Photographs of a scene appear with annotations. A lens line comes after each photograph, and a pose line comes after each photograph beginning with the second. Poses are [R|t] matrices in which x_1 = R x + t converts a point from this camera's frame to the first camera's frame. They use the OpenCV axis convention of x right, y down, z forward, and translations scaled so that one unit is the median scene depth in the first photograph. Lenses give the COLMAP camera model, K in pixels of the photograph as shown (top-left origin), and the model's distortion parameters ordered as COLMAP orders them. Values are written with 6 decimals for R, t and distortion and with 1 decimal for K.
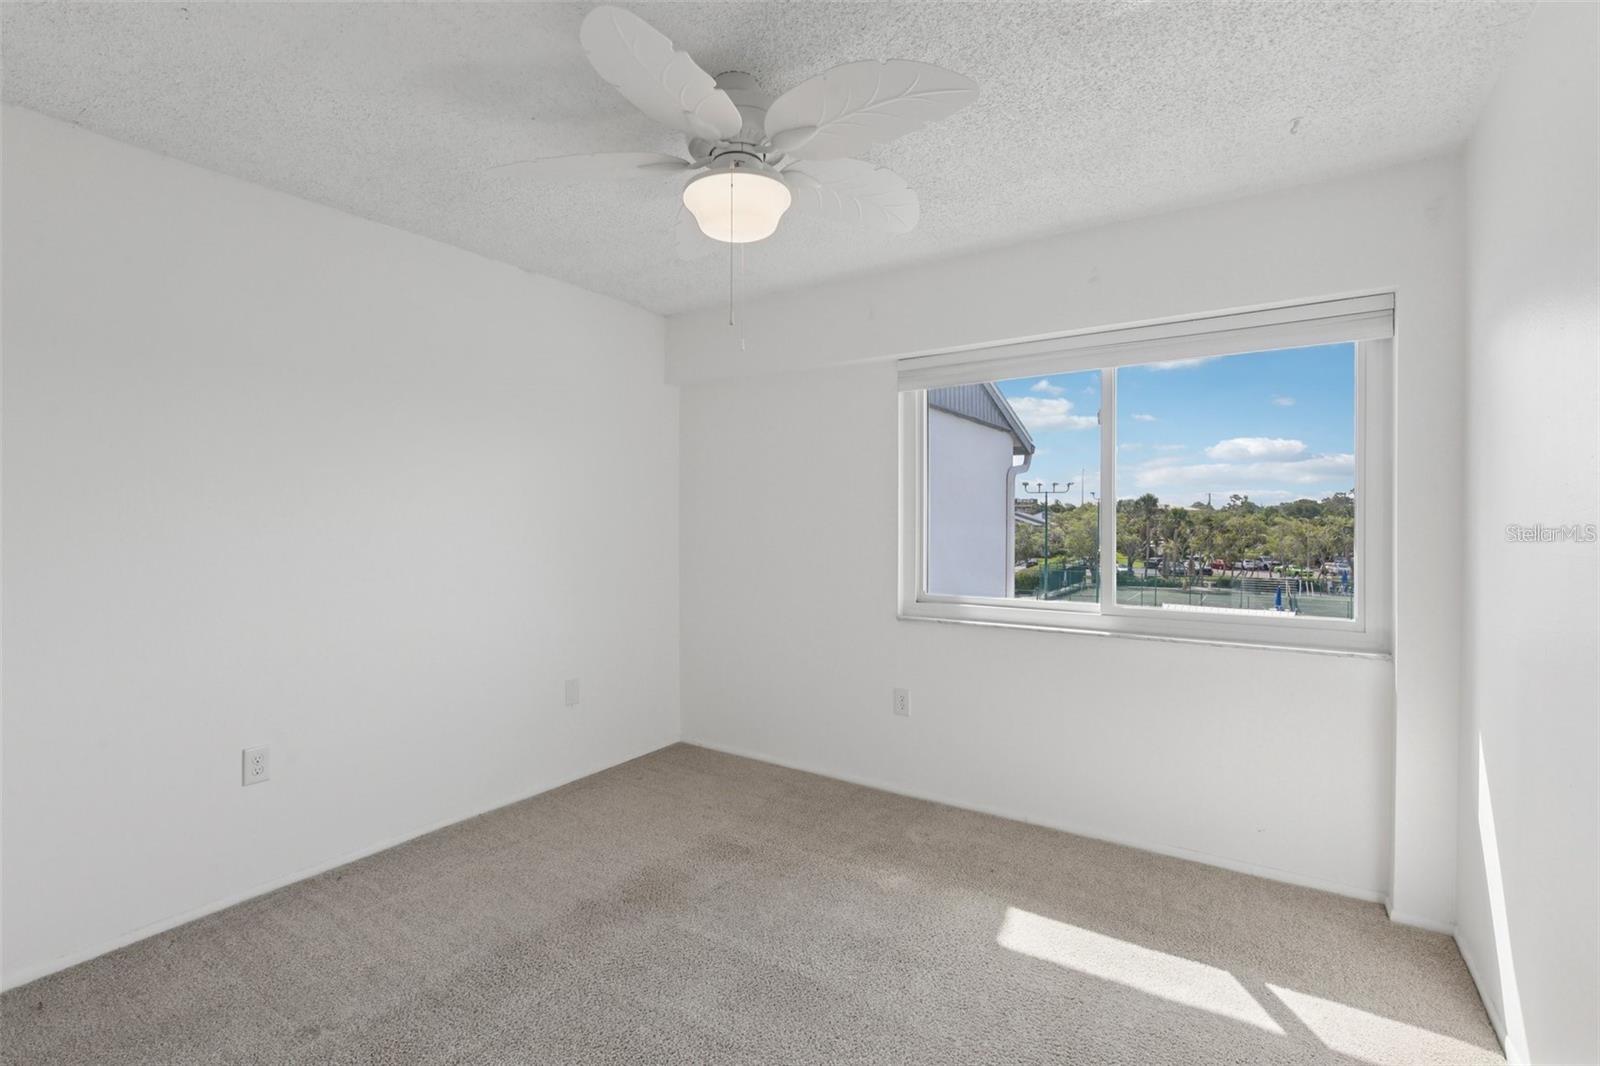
lens RADIAL K [[740.0, 0, 801.2], [0, 740.0, 525.0], [0, 0, 1]] dist [-0.000002, 0.000178]
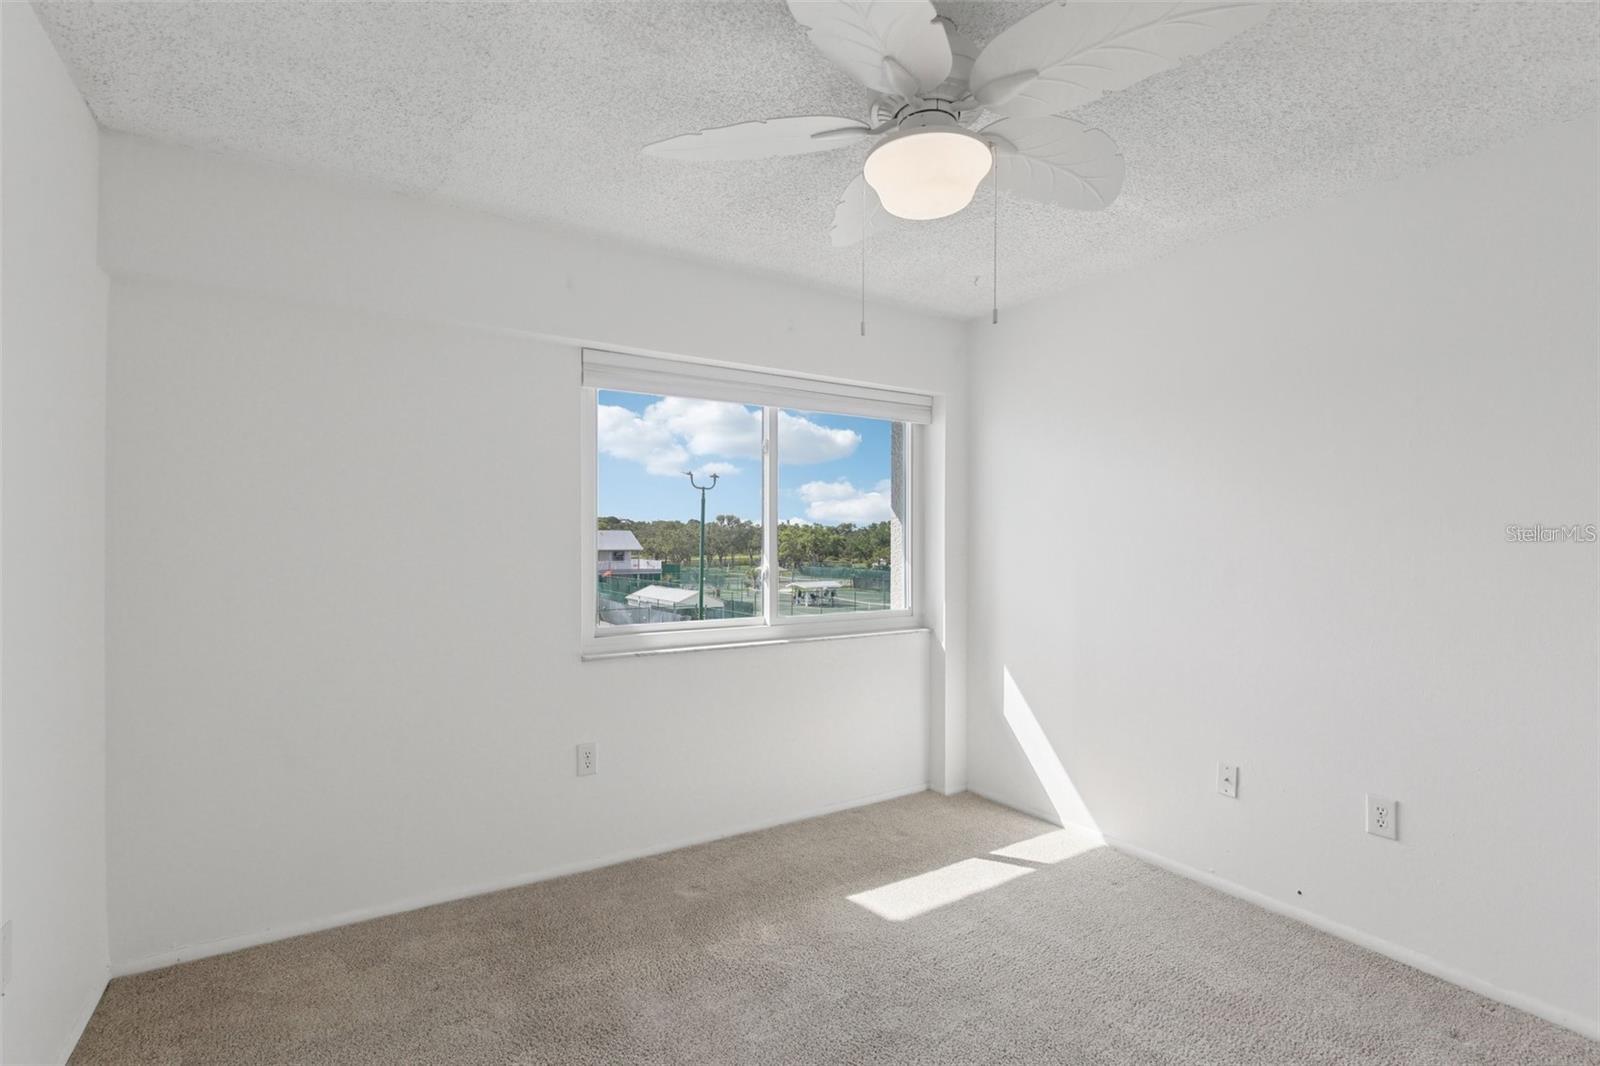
lens RADIAL K [[734.4, 0, 801.2], [0, 734.4, 540.9], [0, 0, 1]] dist [-0.000643, 0.000098]
pose [[0.404790, 0.002100, 0.914407, -0.702574], [0.004172, 0.999983, -0.004143, -0.002310], [-0.914400, 0.005492, 0.404774, 0.597852]]
